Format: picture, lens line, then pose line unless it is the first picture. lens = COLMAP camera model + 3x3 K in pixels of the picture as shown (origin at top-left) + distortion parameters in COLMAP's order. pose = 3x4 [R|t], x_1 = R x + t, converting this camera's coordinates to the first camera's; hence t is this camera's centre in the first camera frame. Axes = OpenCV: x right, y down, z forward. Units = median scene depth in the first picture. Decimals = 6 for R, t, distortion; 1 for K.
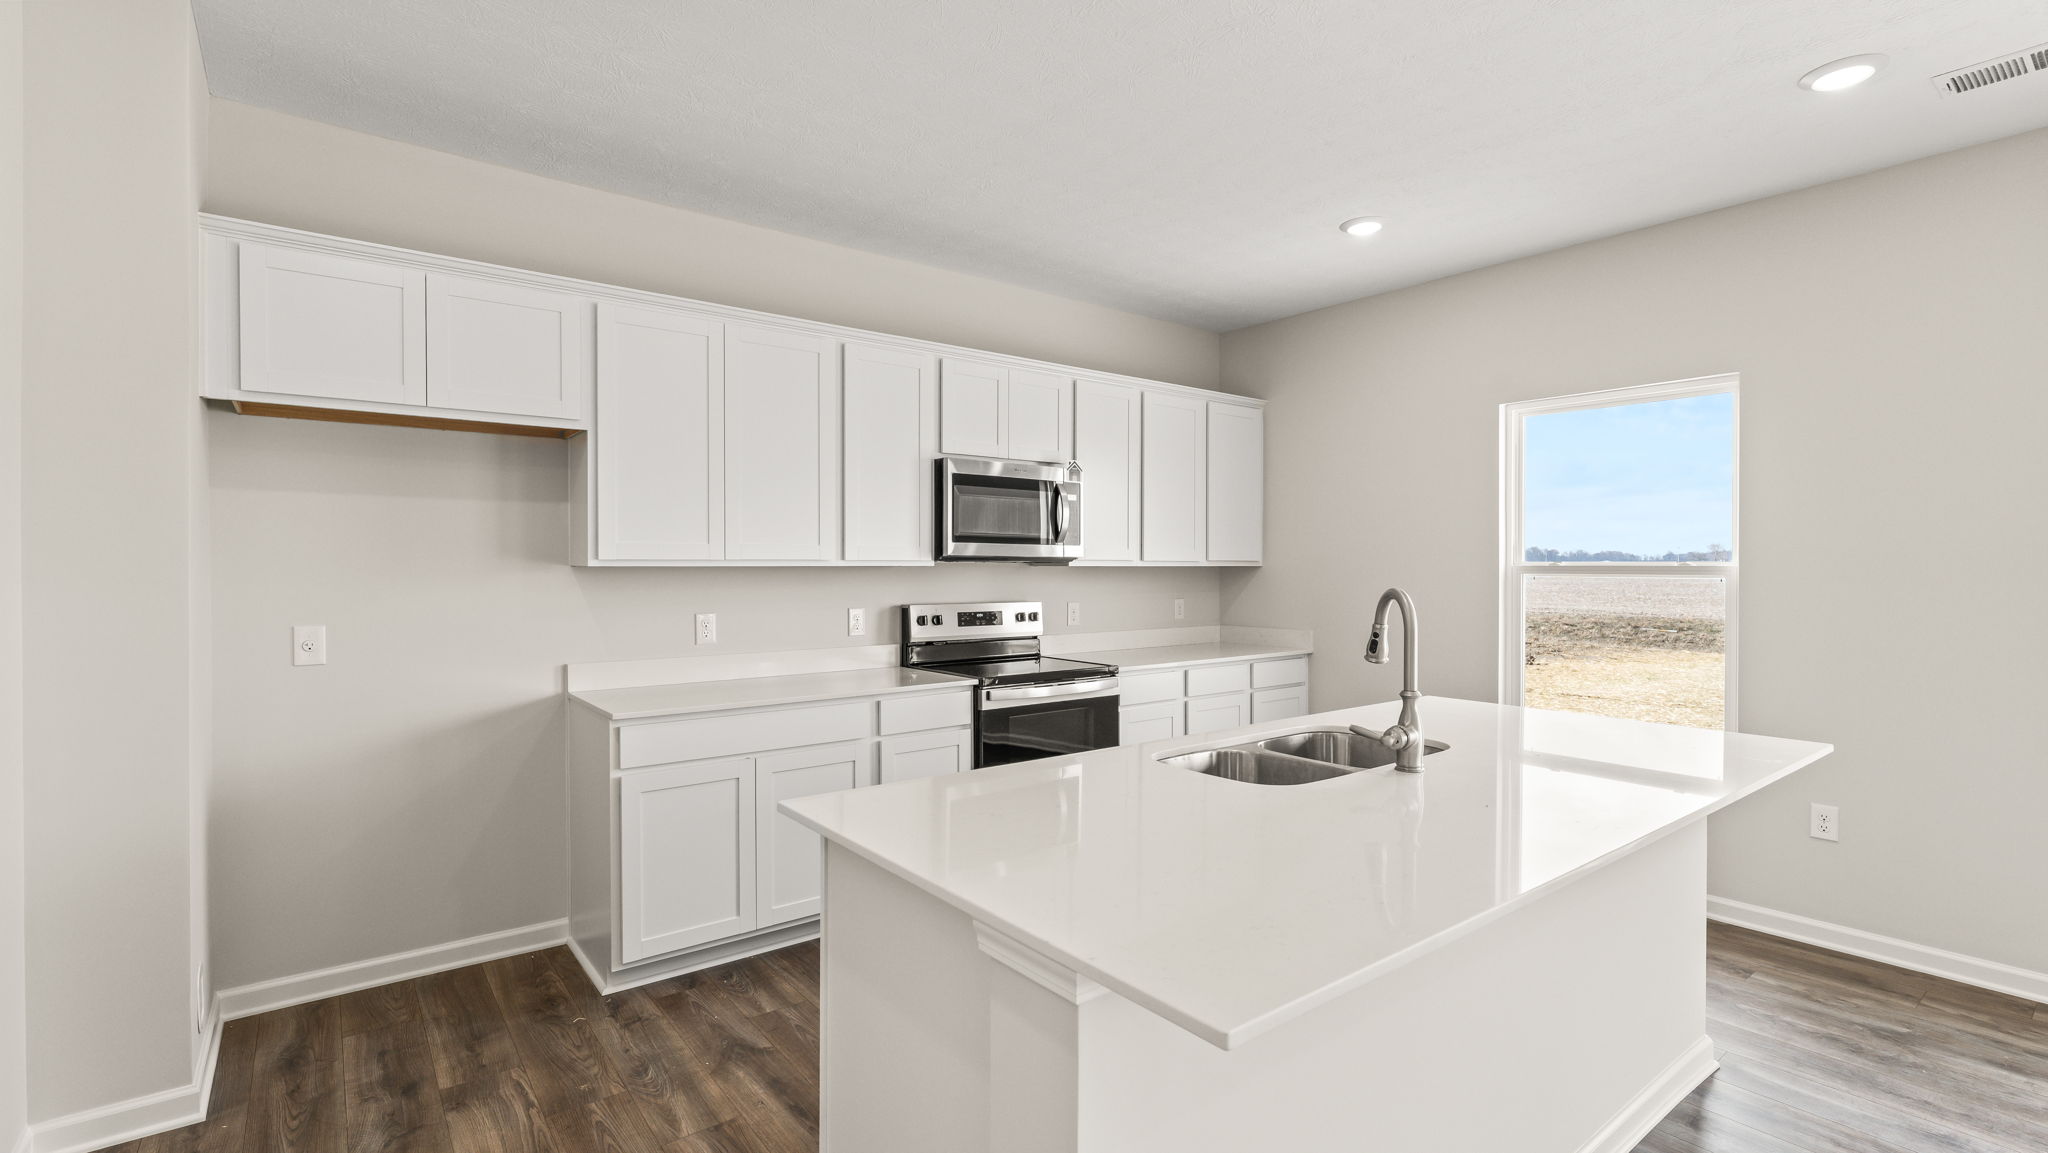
lens RADIAL K [[928.0, 0, 1024.0], [0, 928.0, 576.5], [0, 0, 1]] dist [0.015042, -0.000273]
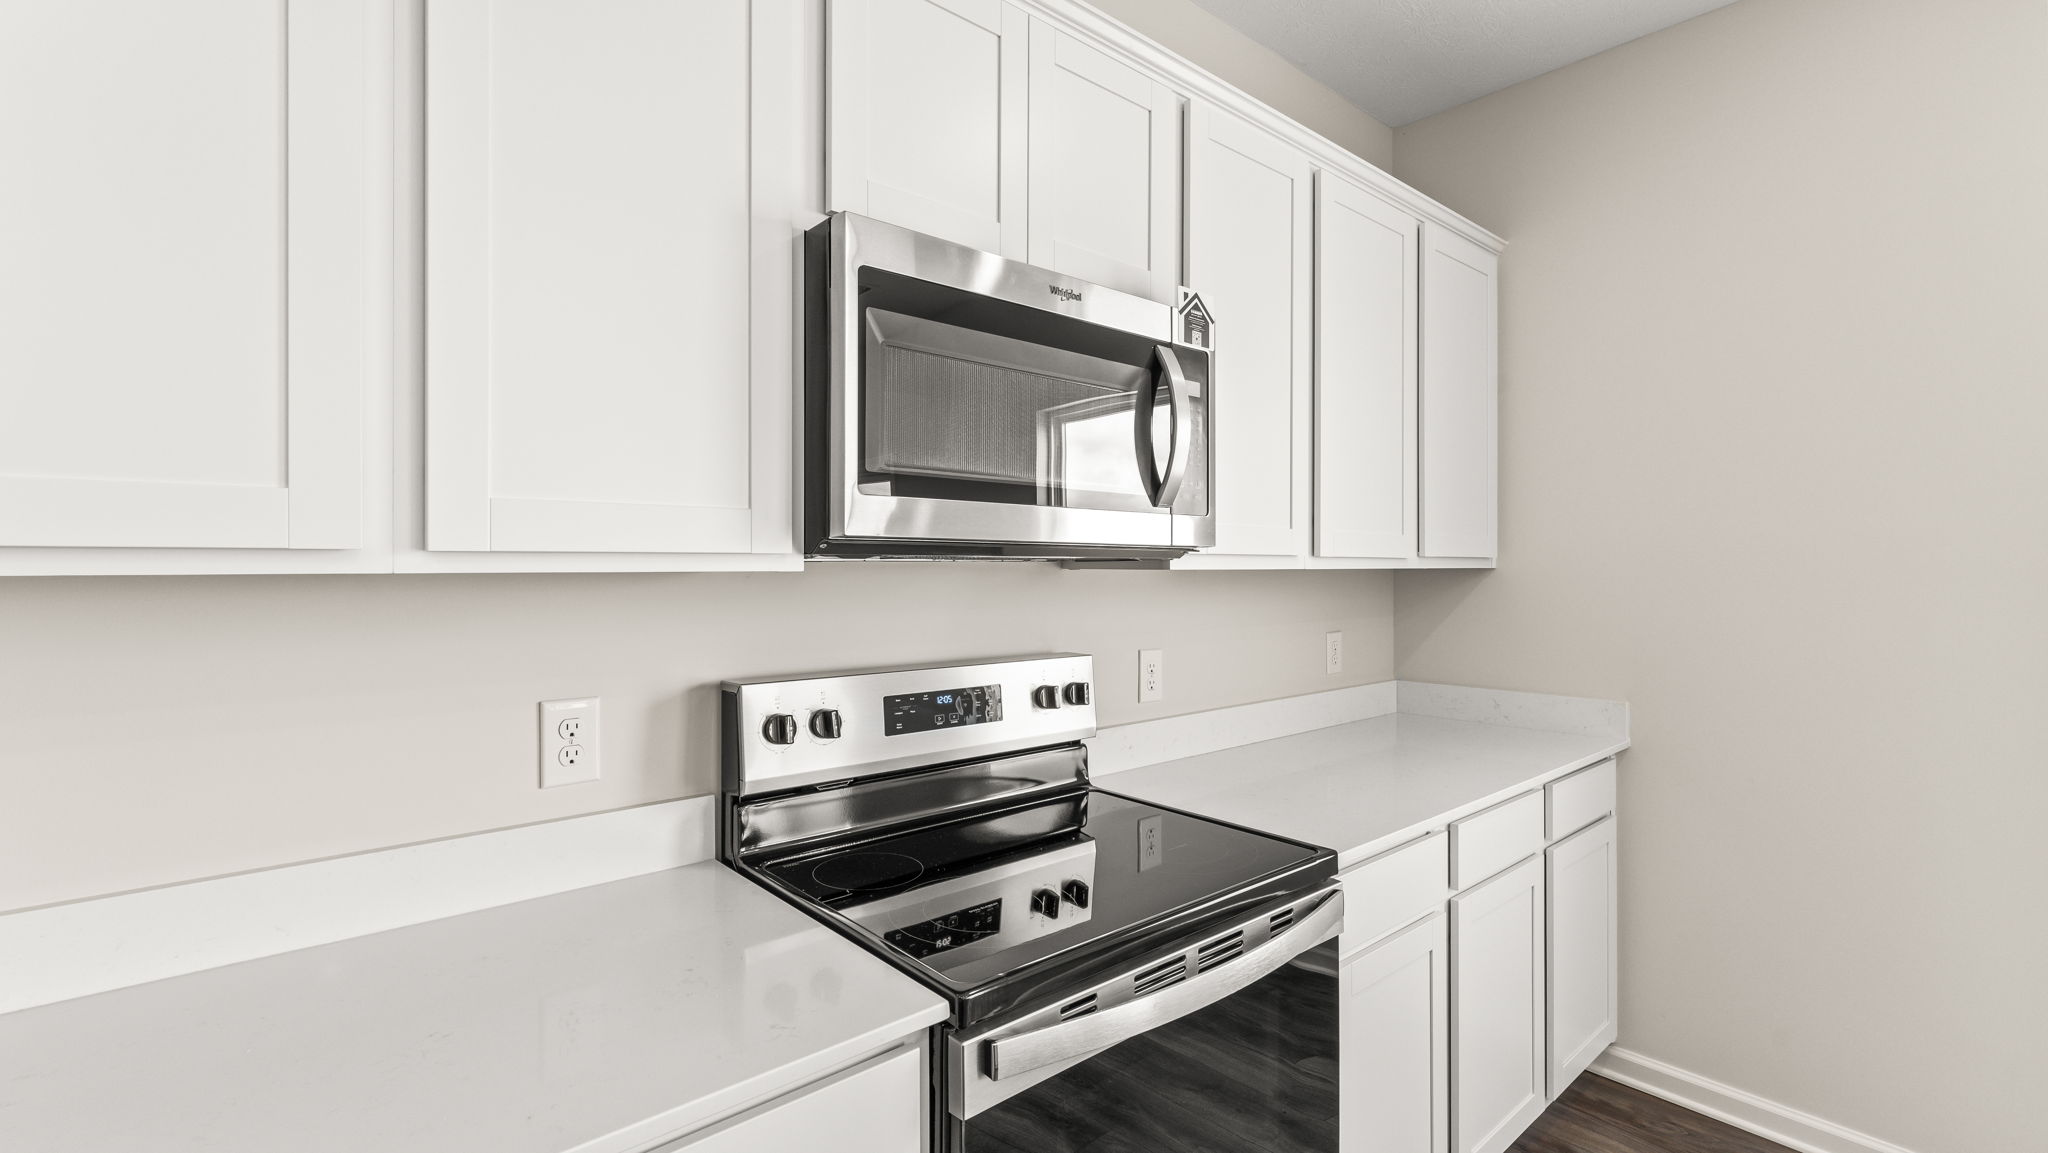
lens RADIAL K [[909.4, 0, 1018.4], [0, 909.4, 569.9], [0, 0, 1]] dist [-0.000013, -0.000265]
pose [[0.998843, -0.001281, 0.048067, -0.036830], [0.001739, 0.999953, -0.009485, -0.008307], [-0.048053, 0.009558, 0.998799, 0.654823]]
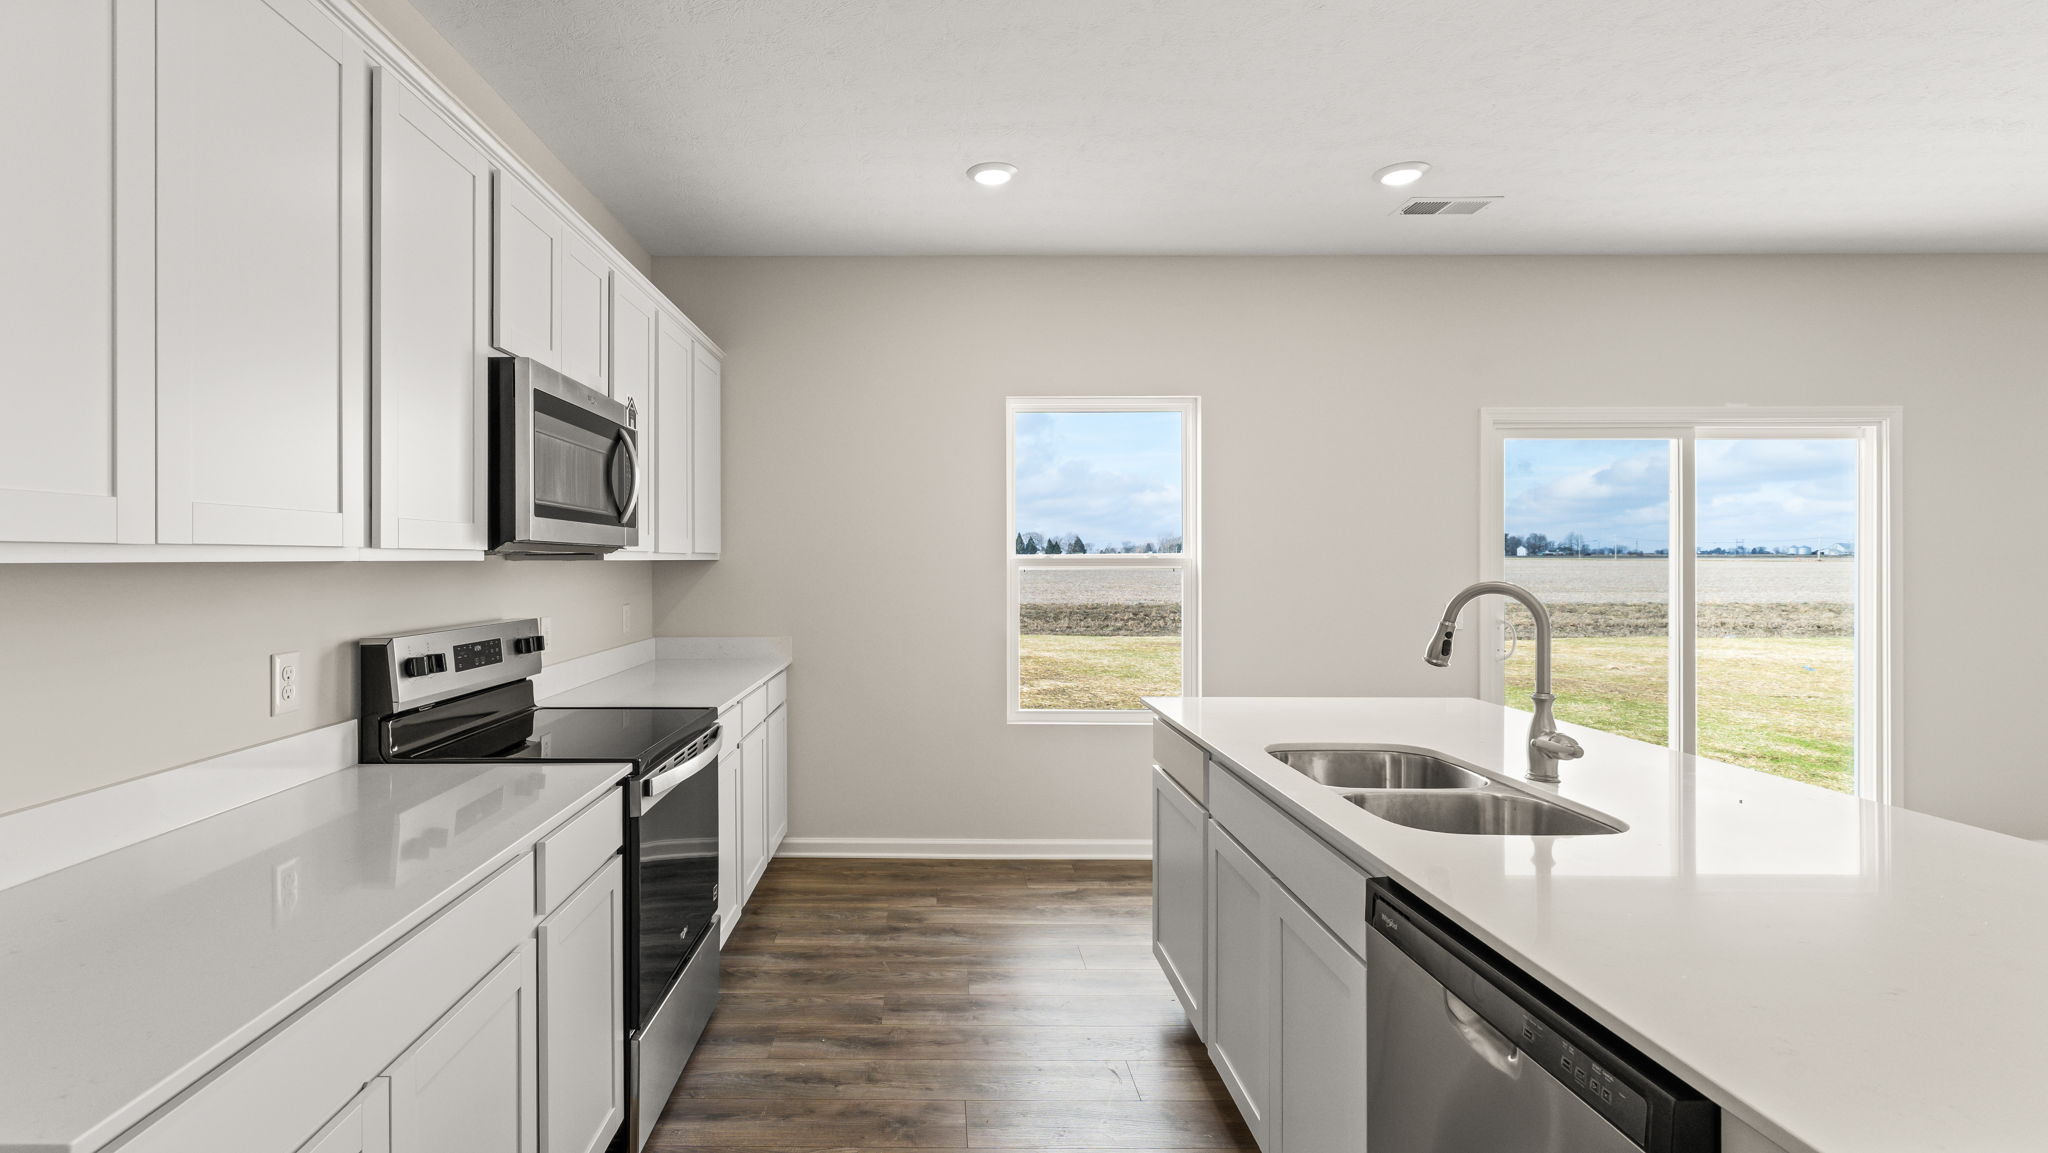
lens RADIAL K [[953.8, 0, 940.0], [0, 953.8, 560.6], [0, 0, 1]] dist [0.000412, -0.000025]
pose [[0.615602, -0.003482, 0.788049, -0.345564], [0.012514, 0.999907, -0.005357, -0.005237], [-0.787958, 0.013160, 0.615589, 0.439958]]
